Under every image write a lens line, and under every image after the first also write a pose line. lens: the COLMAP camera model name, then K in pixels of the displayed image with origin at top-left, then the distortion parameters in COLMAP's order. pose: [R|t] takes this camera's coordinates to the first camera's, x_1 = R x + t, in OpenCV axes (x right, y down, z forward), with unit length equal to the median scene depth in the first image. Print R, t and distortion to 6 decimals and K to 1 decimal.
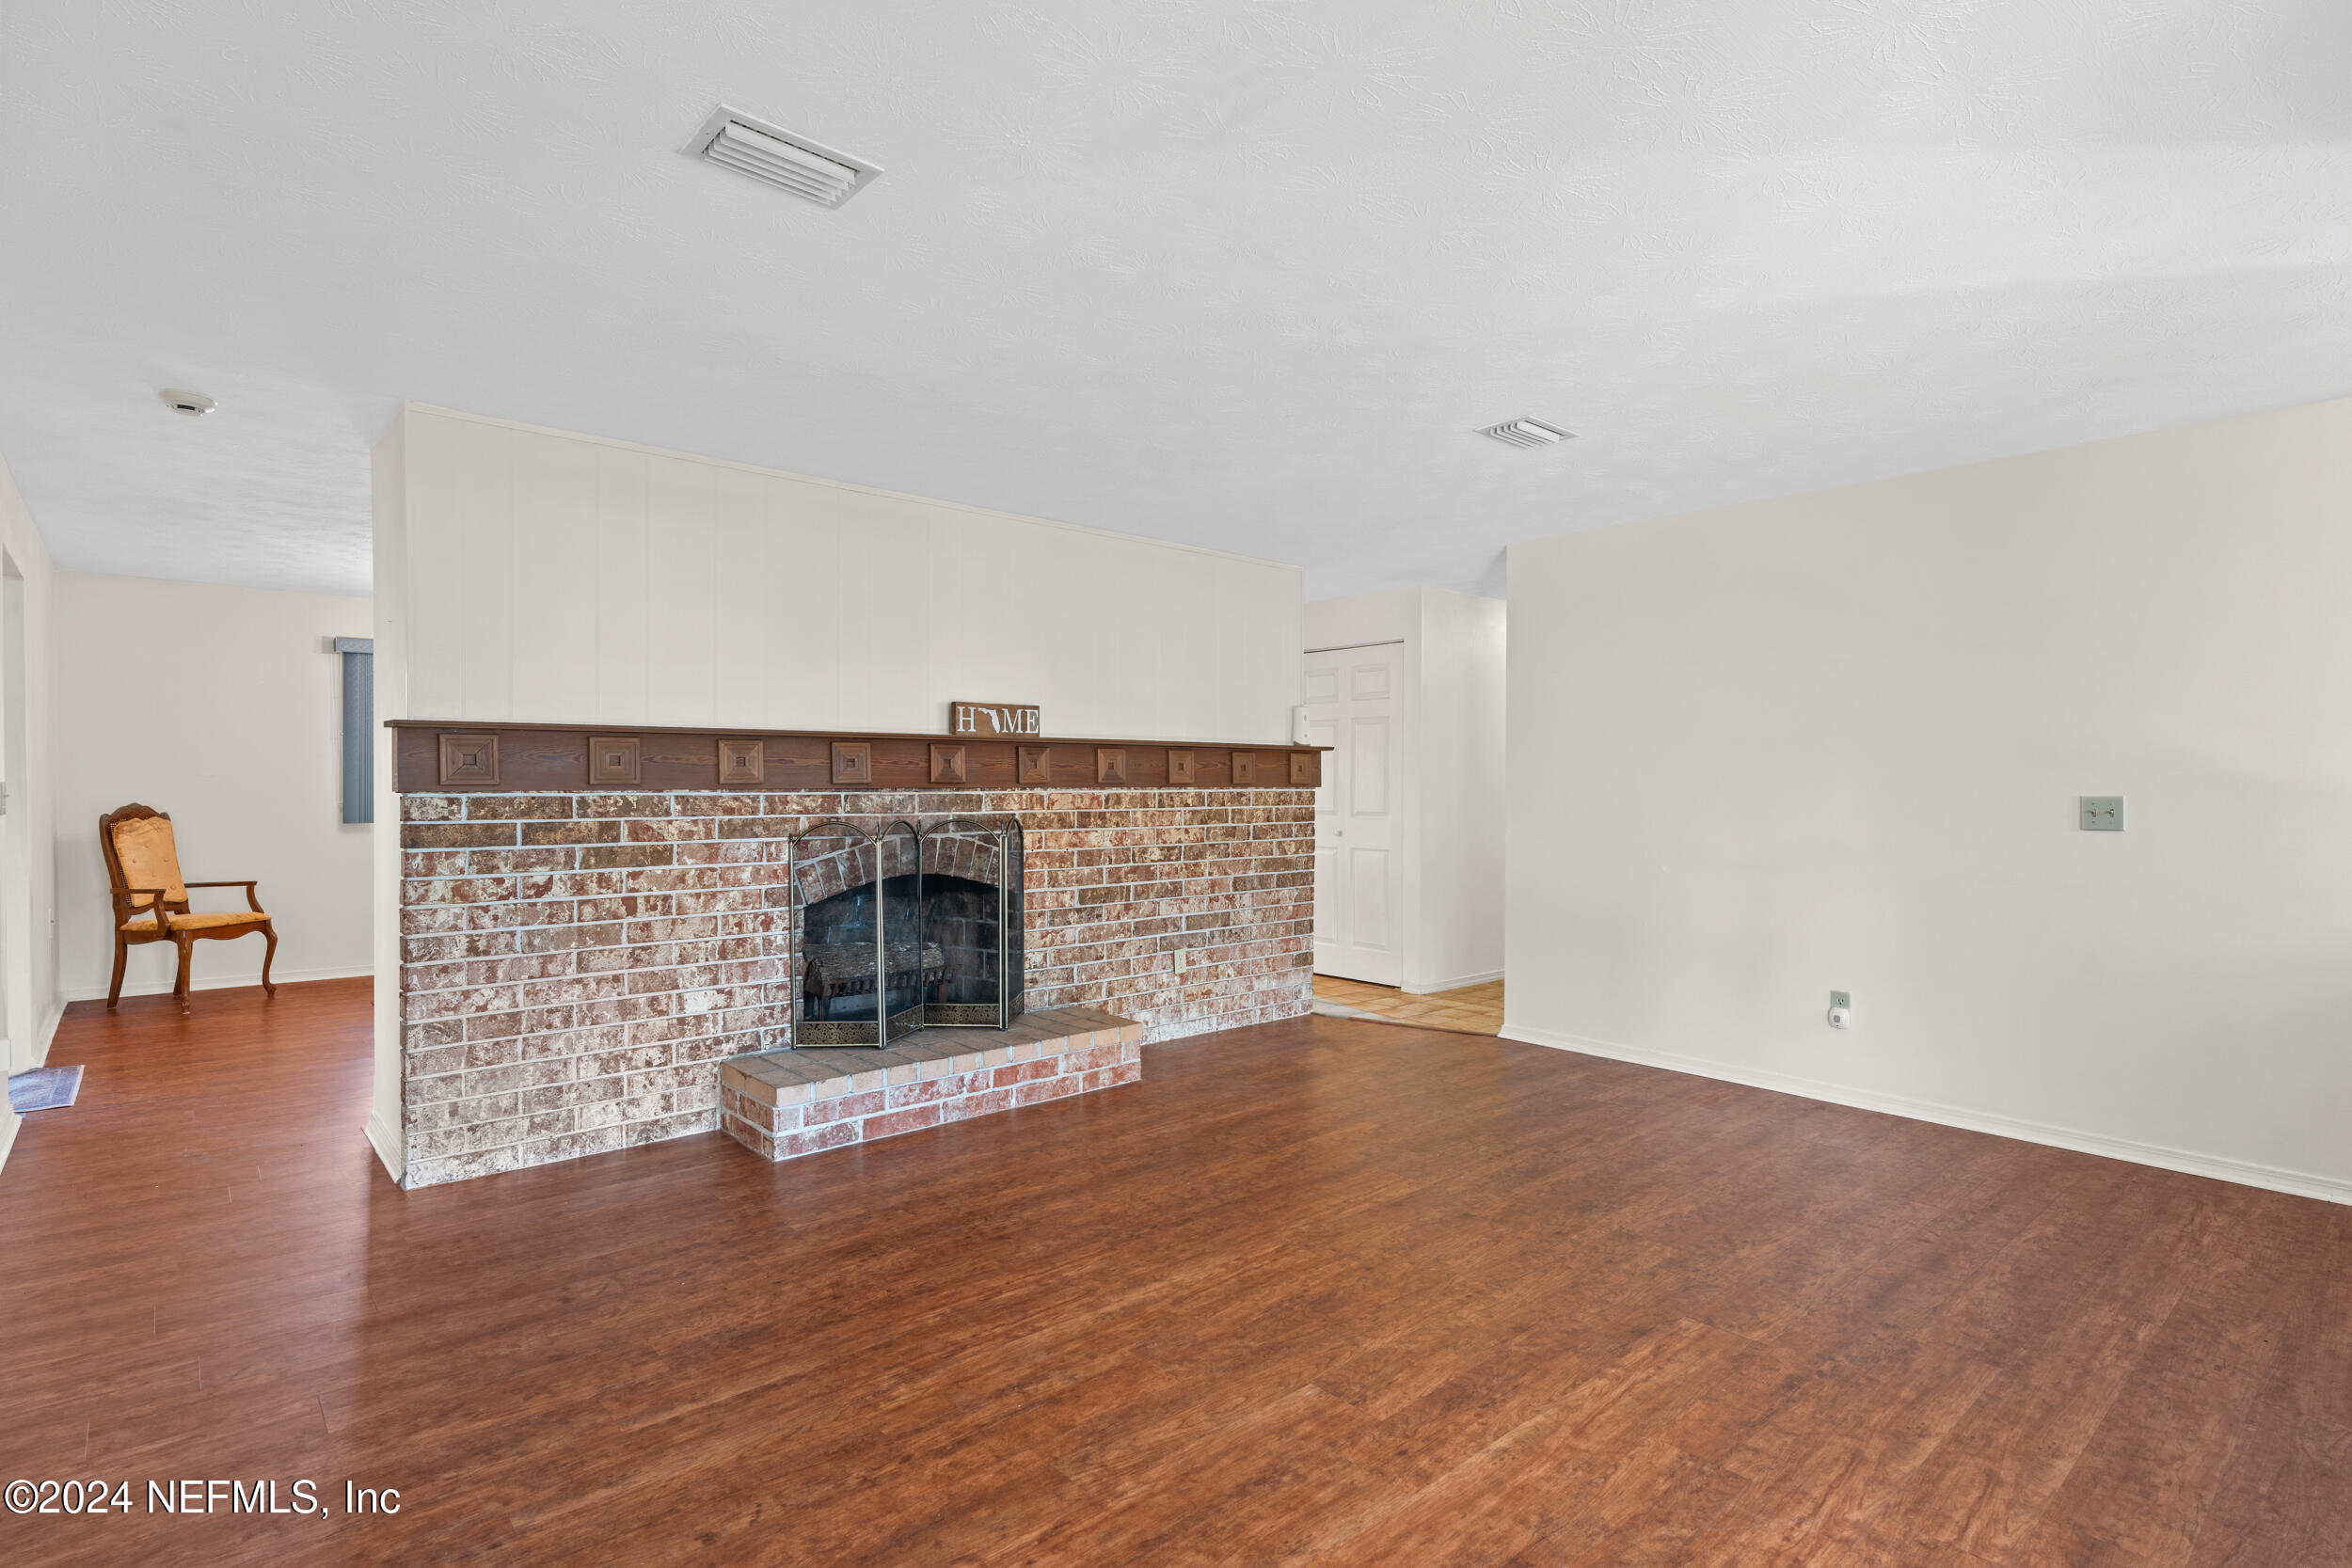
lens RADIAL K [[1169.7, 0, 1189.5], [0, 1169.7, 785.4], [0, 0, 1]] dist [-0.004639, 0.000921]
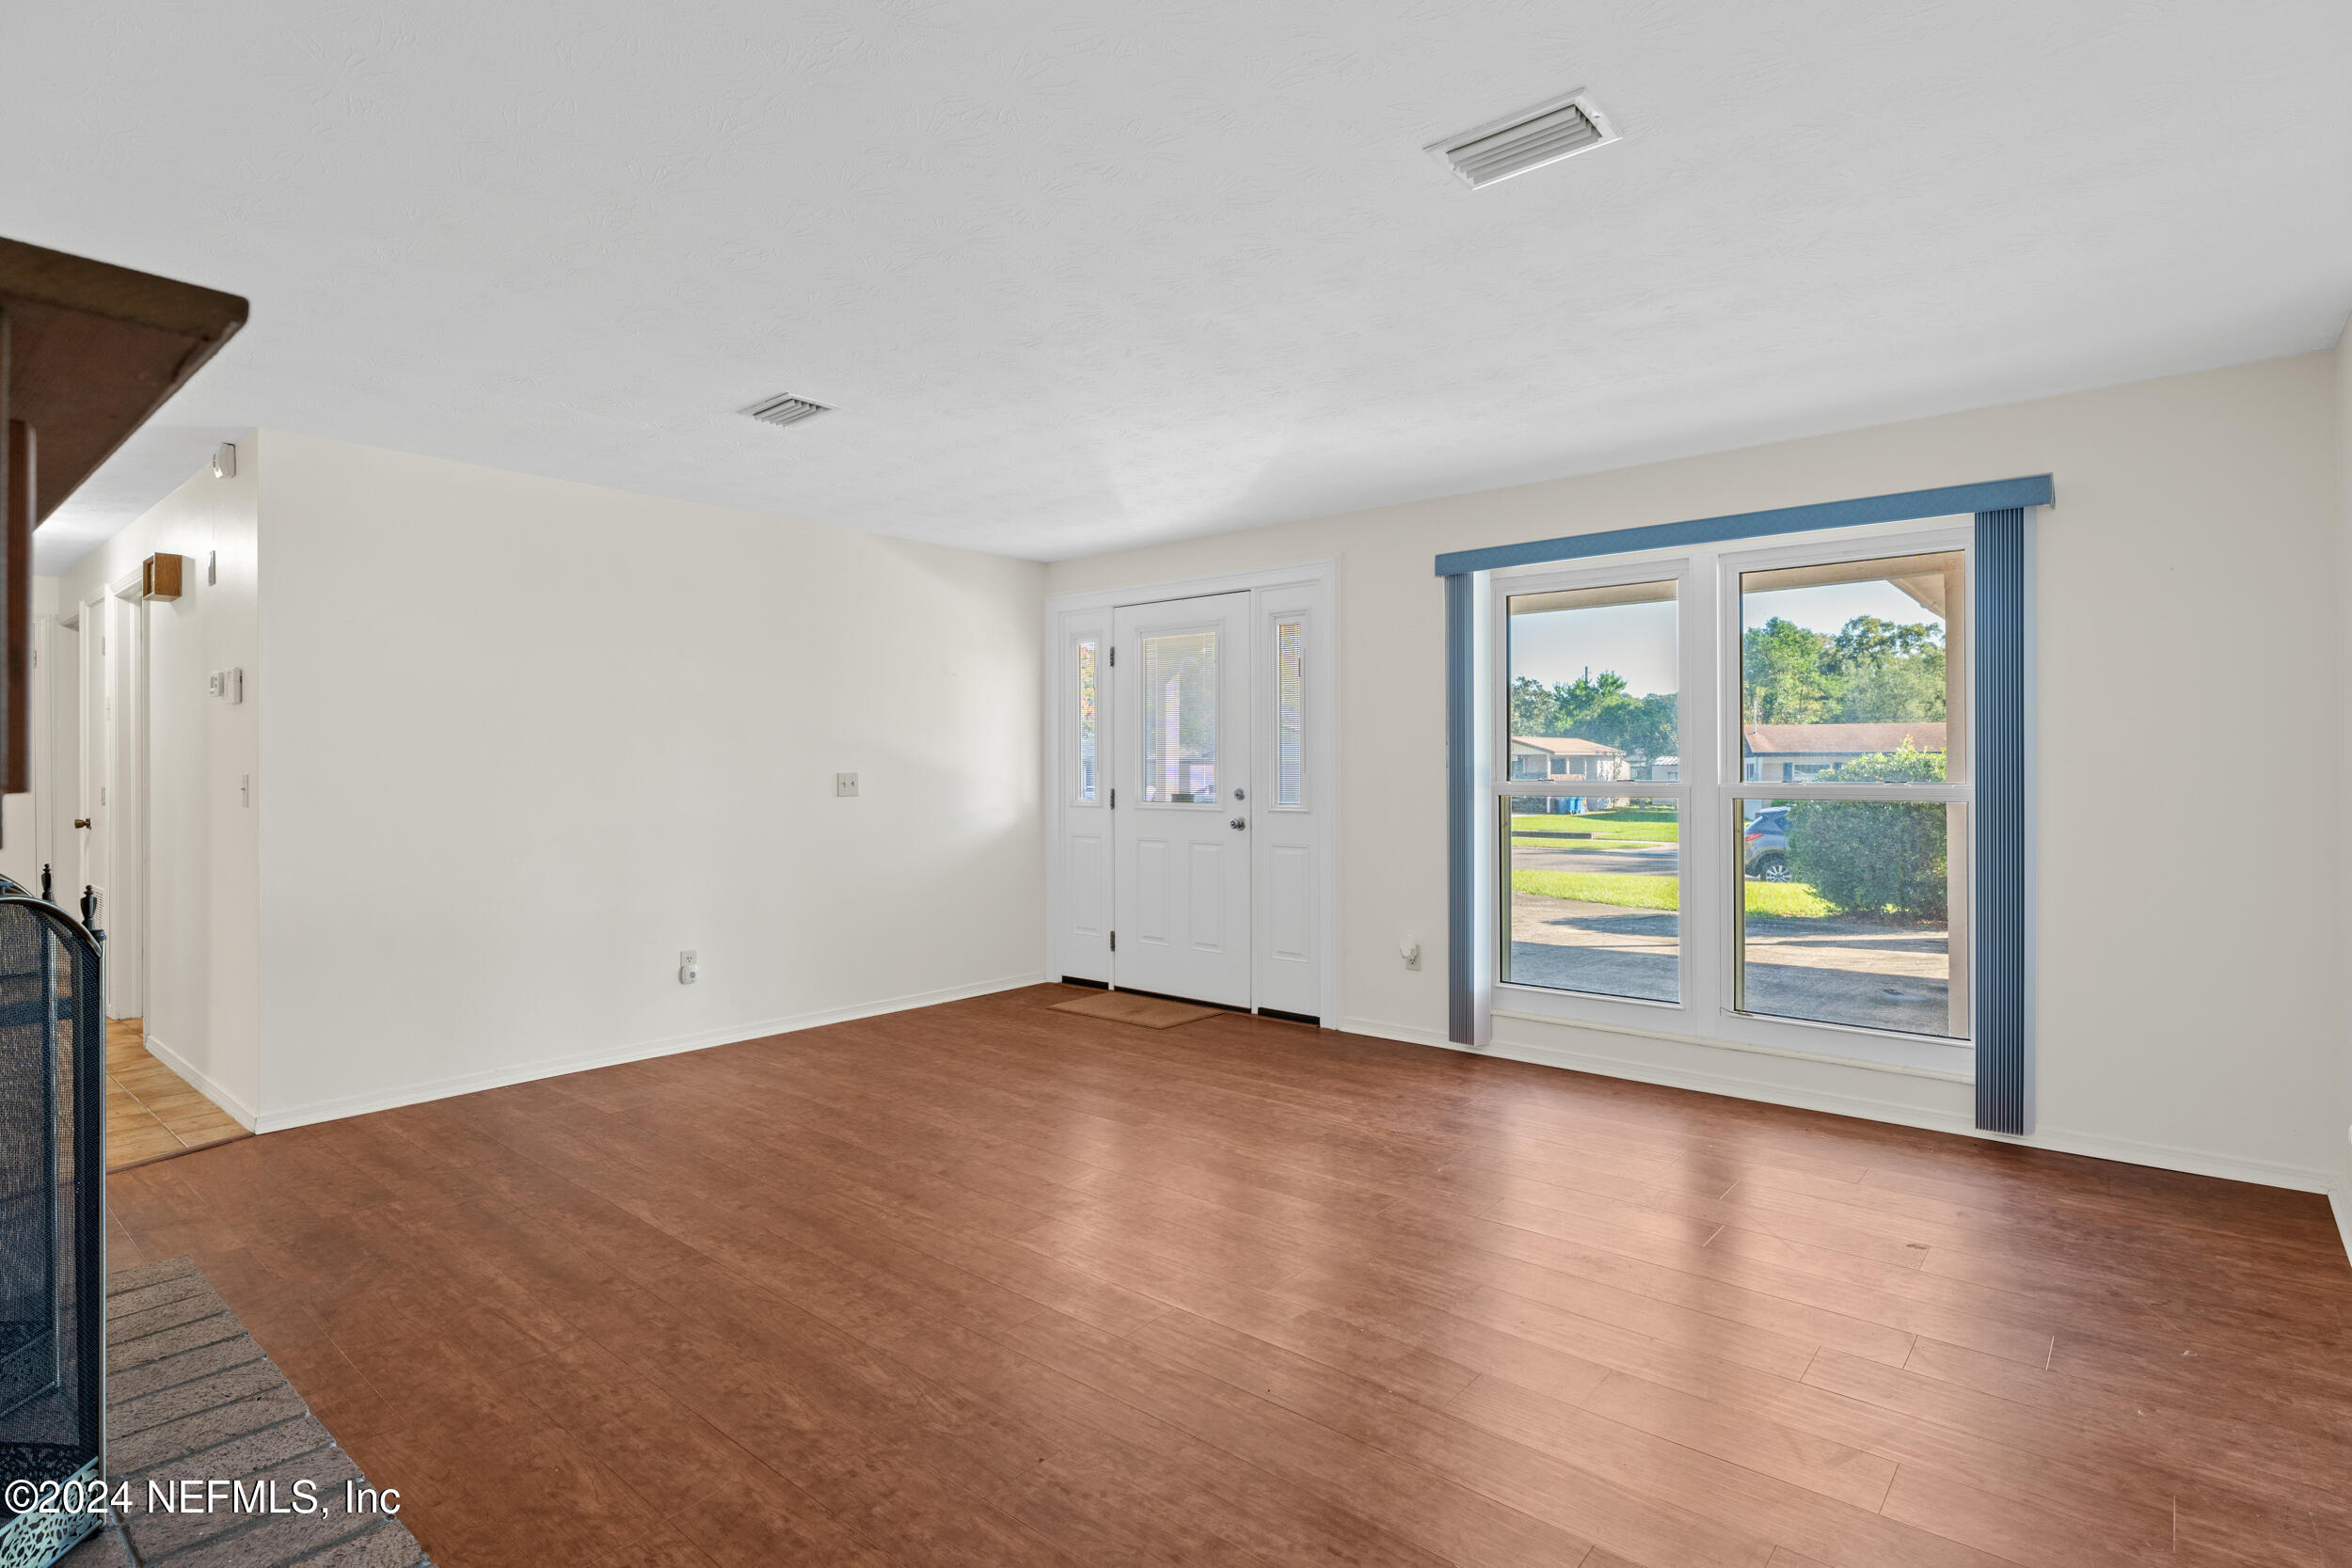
lens RADIAL K [[1169.7, 0, 1186.4], [0, 1169.7, 773.2], [0, 0, 1]] dist [-0.004639, 0.000921]
pose [[-0.142118, -0.012239, 0.989774, -0.860512], [0.007354, 0.999883, 0.013420, -0.007383], [-0.989822, 0.009186, -0.142011, 0.952131]]
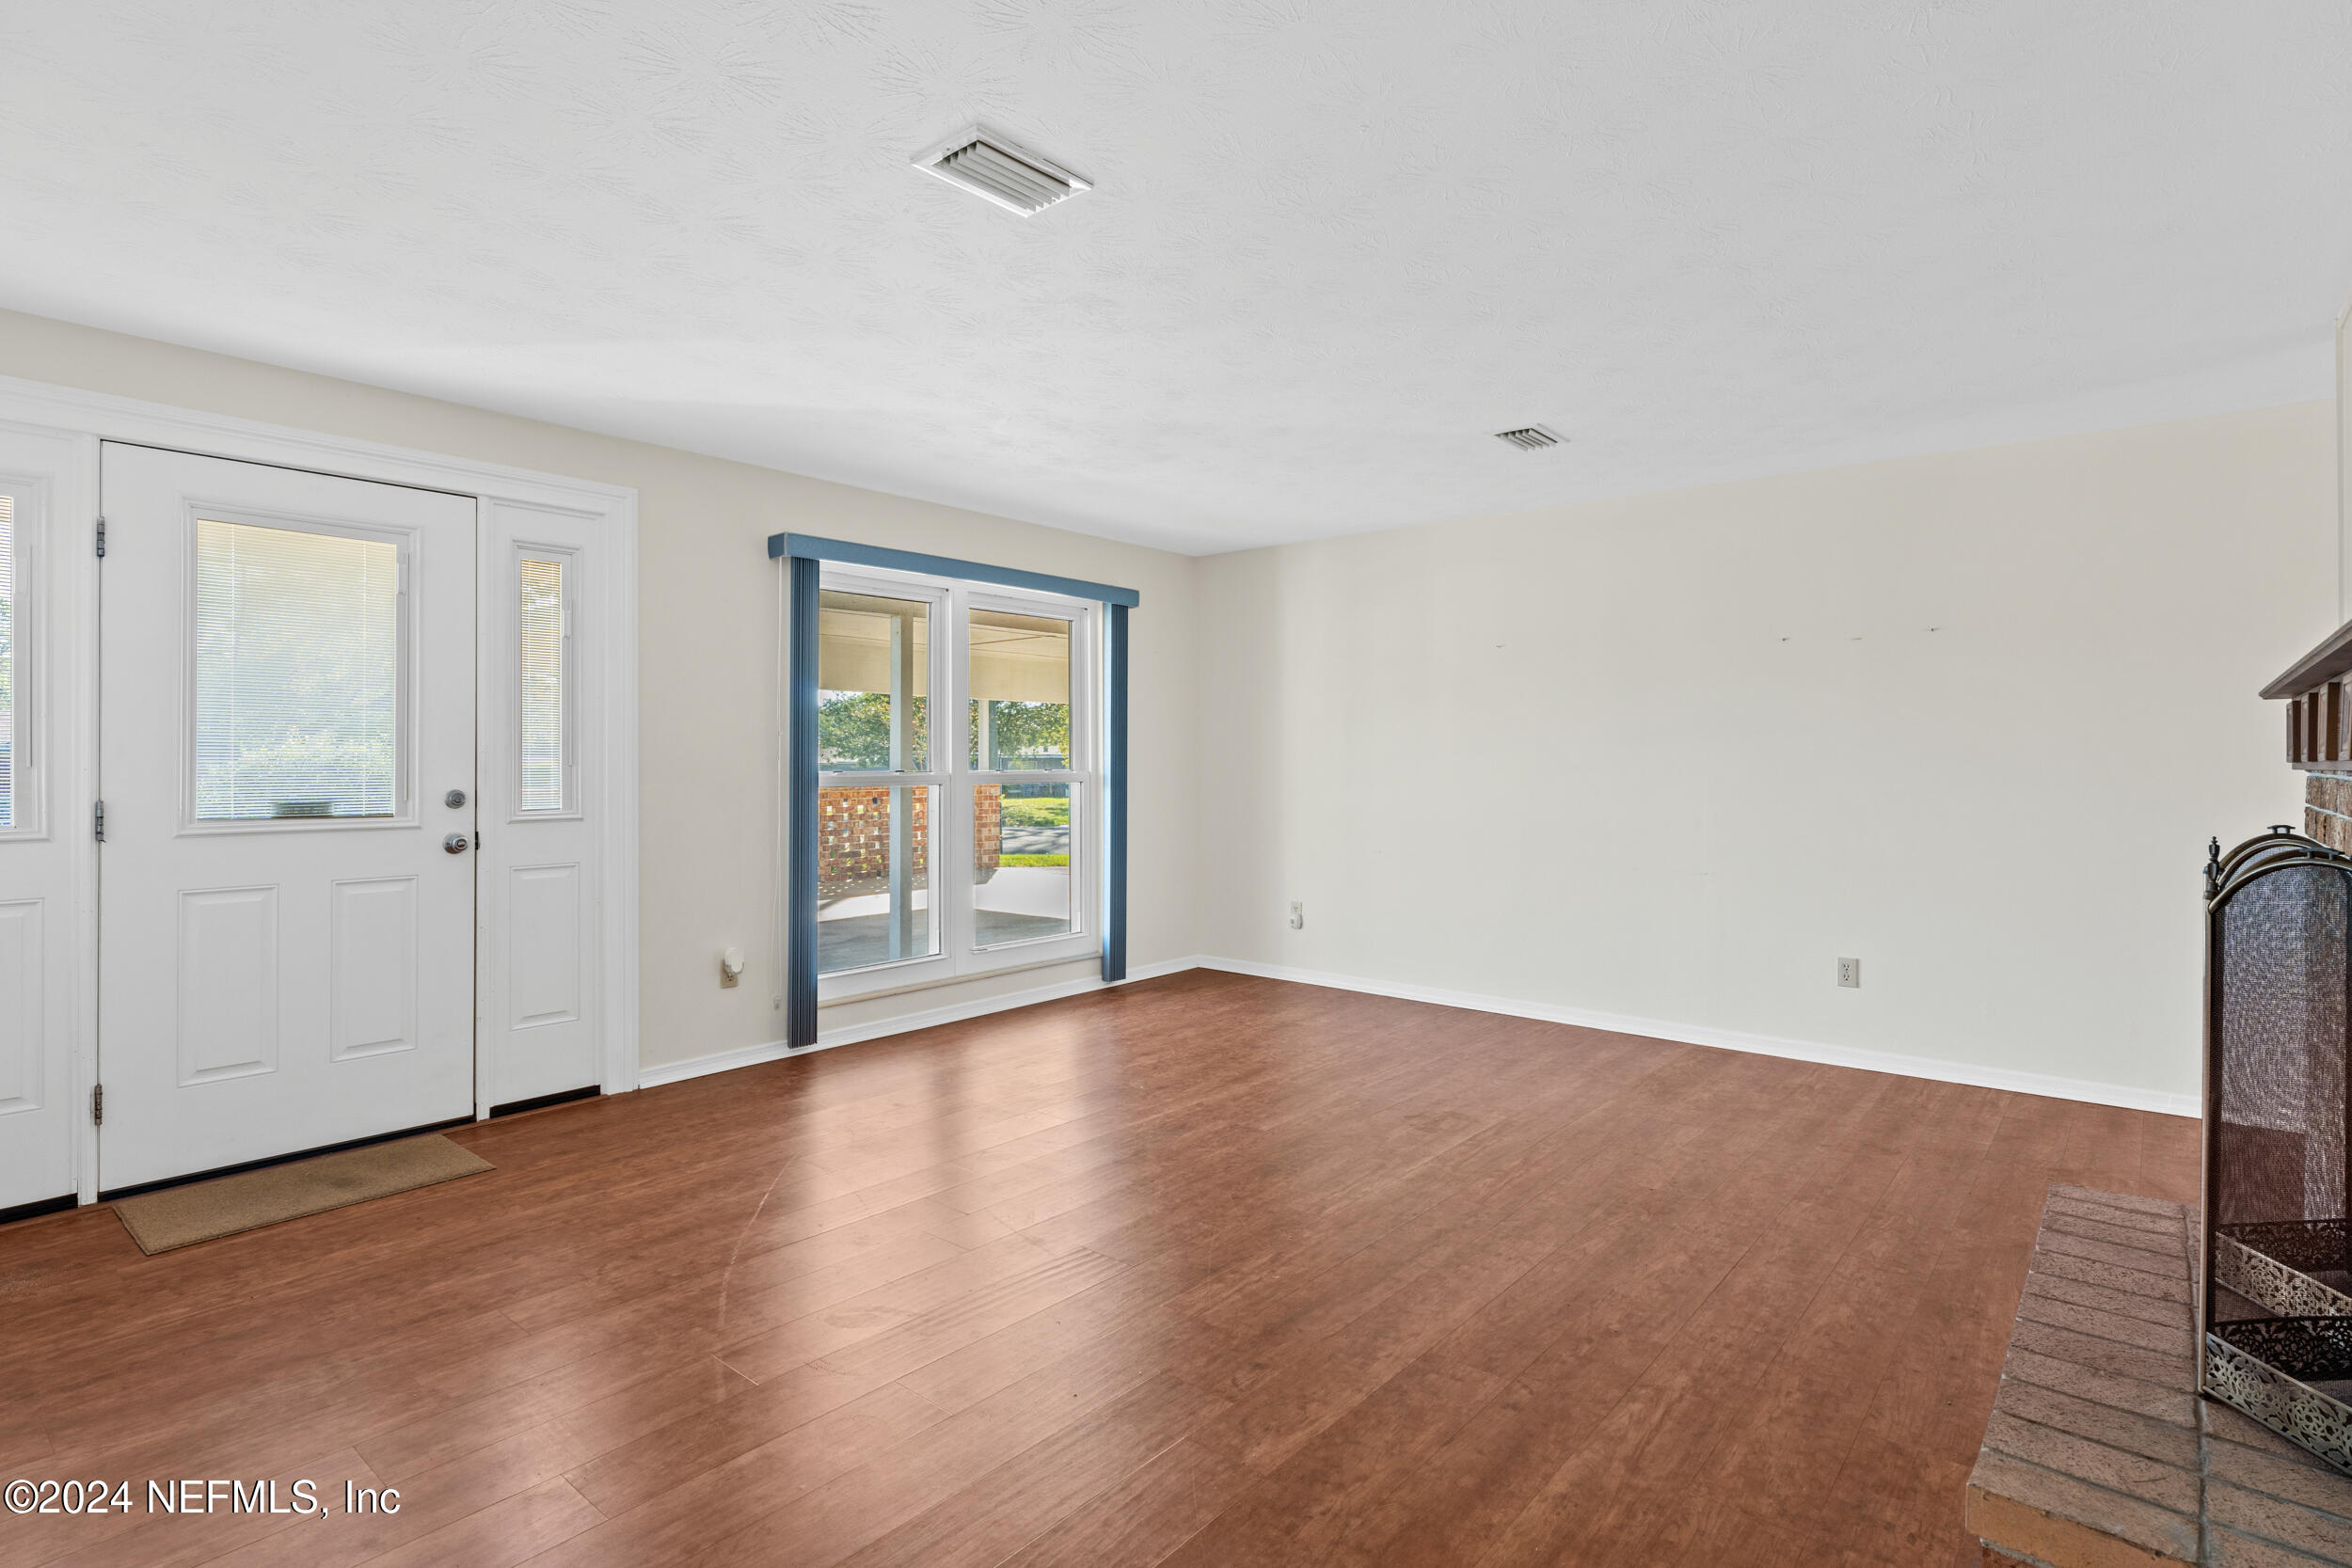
lens RADIAL K [[1169.7, 0, 1173.5], [0, 1169.7, 772.4], [0, 0, 1]] dist [-0.004639, 0.000921]
pose [[-0.990547, -0.004477, -0.137102, 0.332100], [-0.006803, 0.999841, 0.016503, -0.003009], [0.137006, 0.017279, -0.990419, 1.890385]]
